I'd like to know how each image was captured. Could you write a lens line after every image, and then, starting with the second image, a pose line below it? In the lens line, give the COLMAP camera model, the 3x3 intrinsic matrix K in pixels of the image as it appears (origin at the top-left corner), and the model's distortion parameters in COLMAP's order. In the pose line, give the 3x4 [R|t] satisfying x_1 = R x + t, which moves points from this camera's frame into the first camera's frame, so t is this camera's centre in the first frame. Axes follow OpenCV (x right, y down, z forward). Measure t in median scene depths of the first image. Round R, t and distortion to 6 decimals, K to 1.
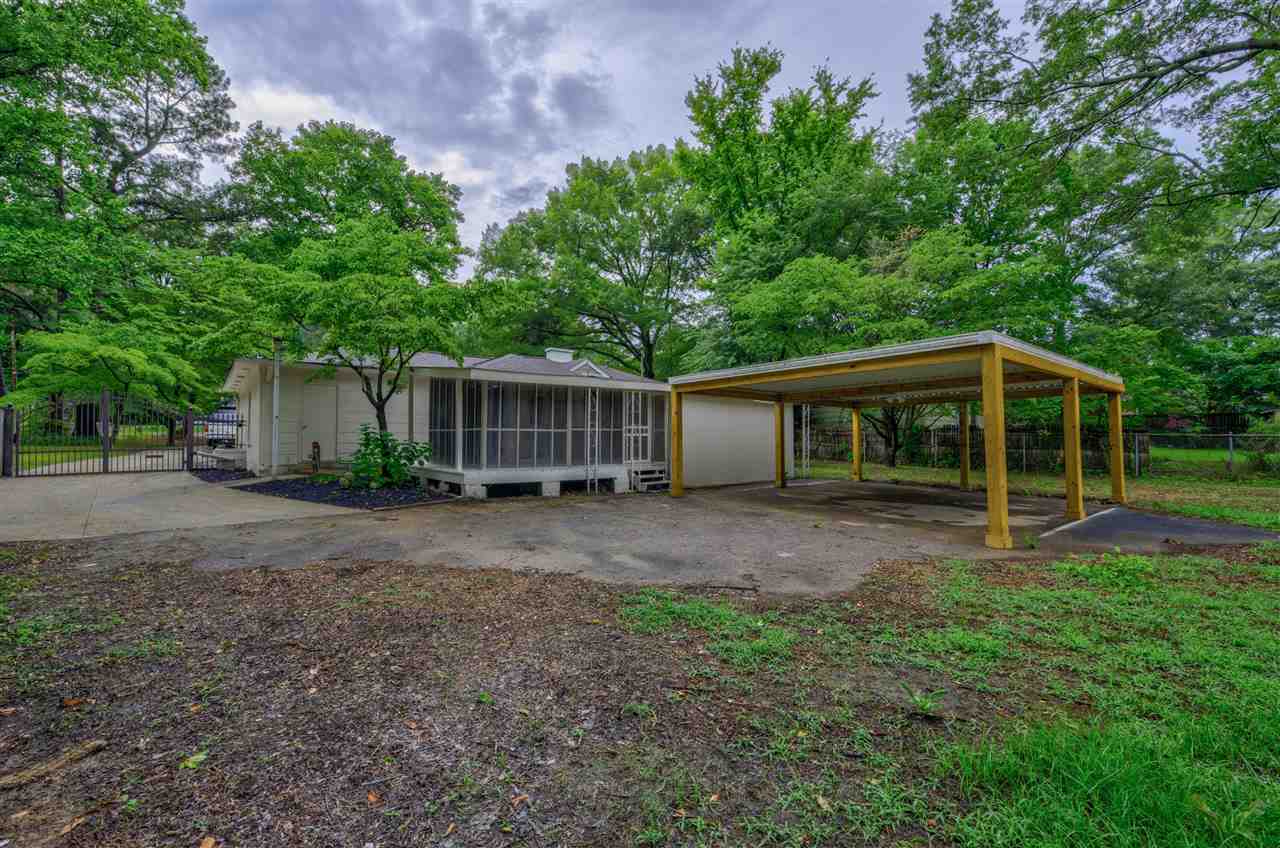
lens RADIAL K [[525.6, 0, 640.0], [0, 525.6, 424.0], [0, 0, 1]] dist [0.011380, -0.000559]
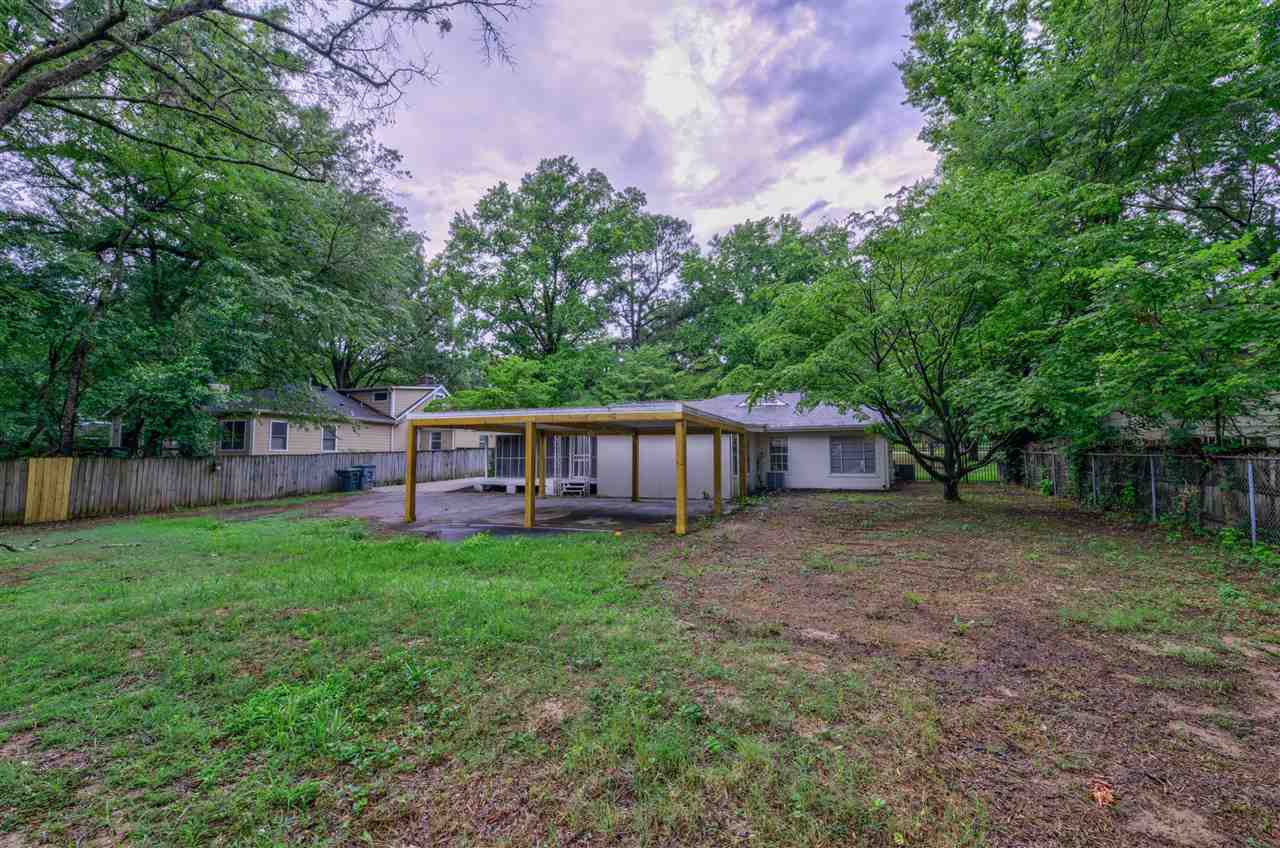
lens RADIAL K [[547.4, 0, 640.0], [0, 547.4, 424.0], [0, 0, 1]] dist [0.011914, -0.000464]
pose [[0.501064, -0.067524, -0.862772, 1.647533], [0.025779, 0.997674, -0.063111, 0.022269], [0.865026, 0.009382, 0.501639, 0.367061]]
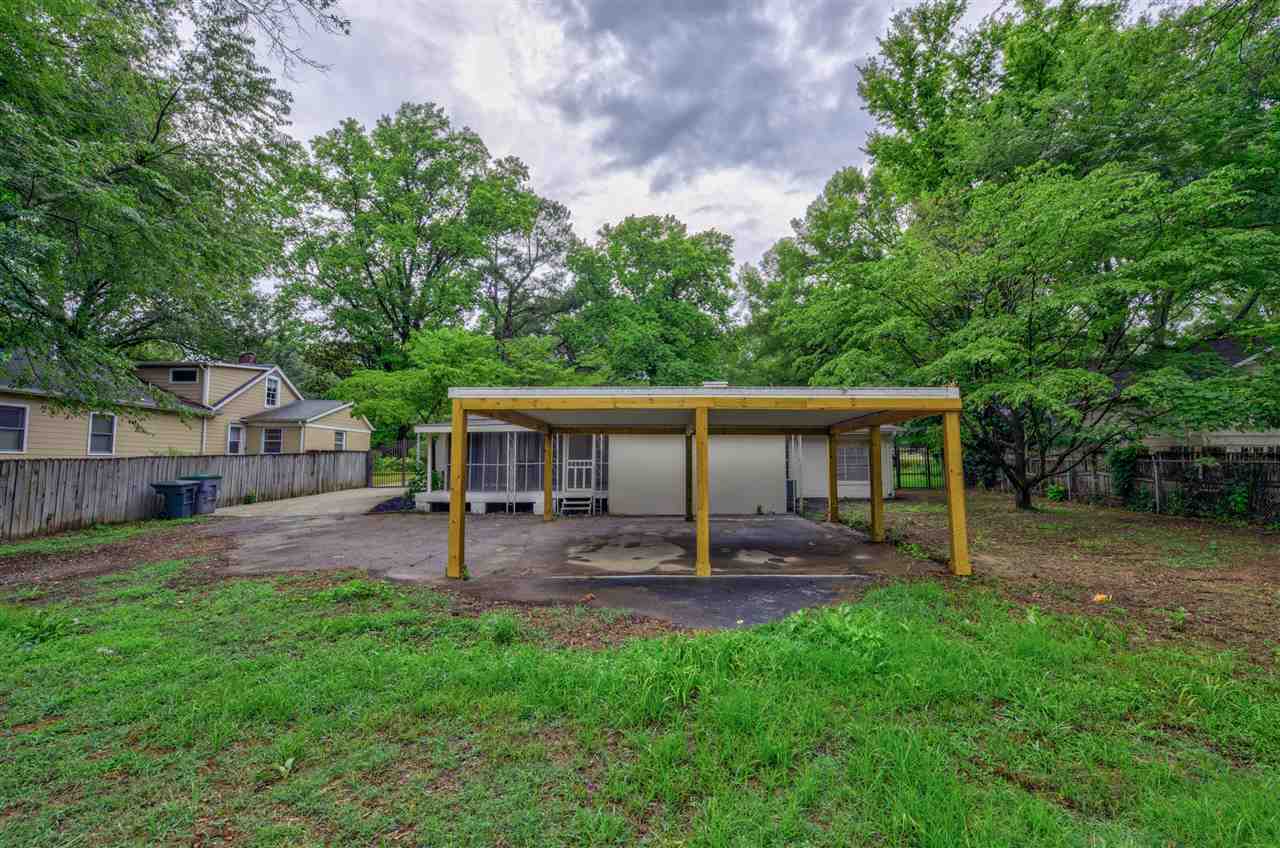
lens RADIAL K [[539.4, 0, 639.1], [0, 539.4, 429.8], [0, 0, 1]] dist [0.000212, -0.000313]
pose [[0.769879, -0.053003, -0.635985, 0.968039], [0.026426, 0.998338, -0.051211, 0.002061], [0.637642, 0.022620, 0.770000, 0.163387]]
